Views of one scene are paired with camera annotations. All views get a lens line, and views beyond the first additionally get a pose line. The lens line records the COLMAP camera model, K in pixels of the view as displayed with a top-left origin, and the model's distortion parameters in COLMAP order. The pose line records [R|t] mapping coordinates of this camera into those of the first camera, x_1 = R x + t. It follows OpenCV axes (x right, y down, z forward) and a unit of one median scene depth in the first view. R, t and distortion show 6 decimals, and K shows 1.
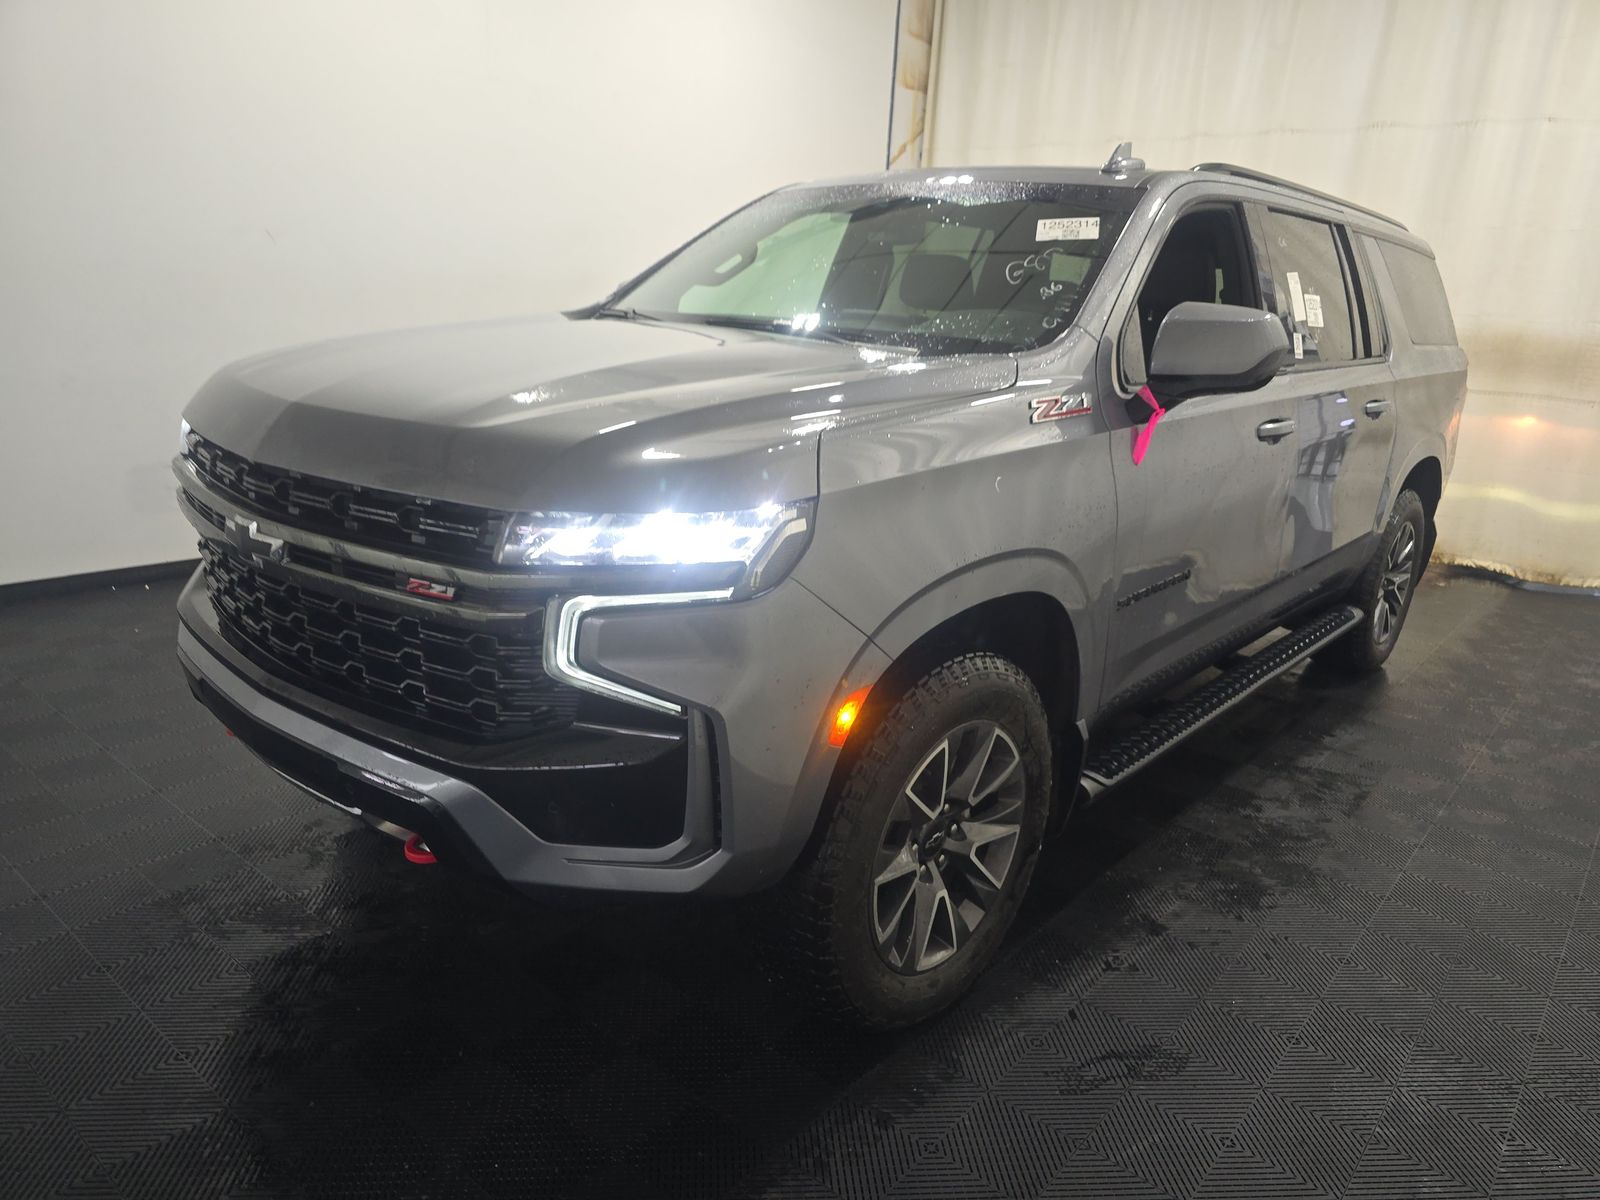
lens RADIAL K [[1062.3, 0, 799.8], [0, 1062.3, 602.6], [0, 0, 1]] dist [0.002496, -0.002581]
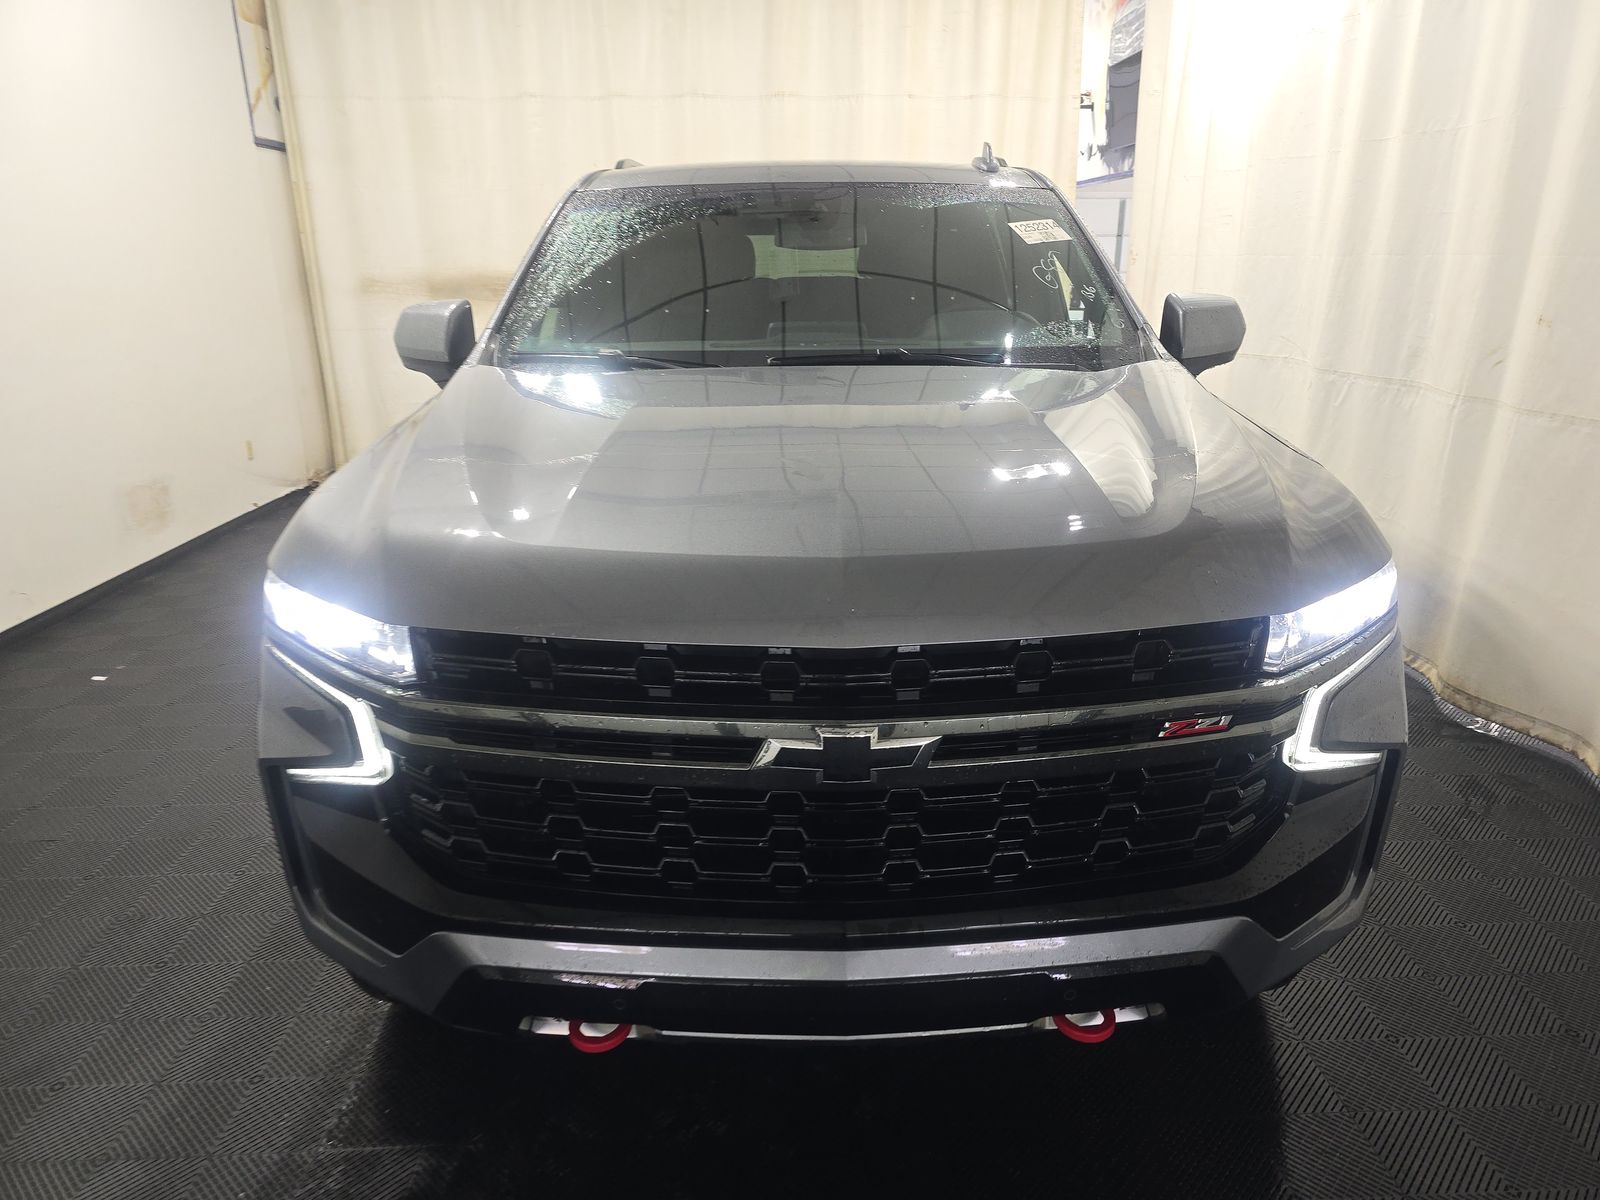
lens RADIAL K [[1132.4, 0, 801.0], [0, 1132.4, 600.2], [0, 0, 1]] dist [-0.006542, -0.001688]
pose [[0.786962, -0.223510, 0.575095, -0.564933], [0.206634, 0.973729, 0.095680, -0.136538], [-0.581372, 0.043537, 0.812472, 0.187569]]
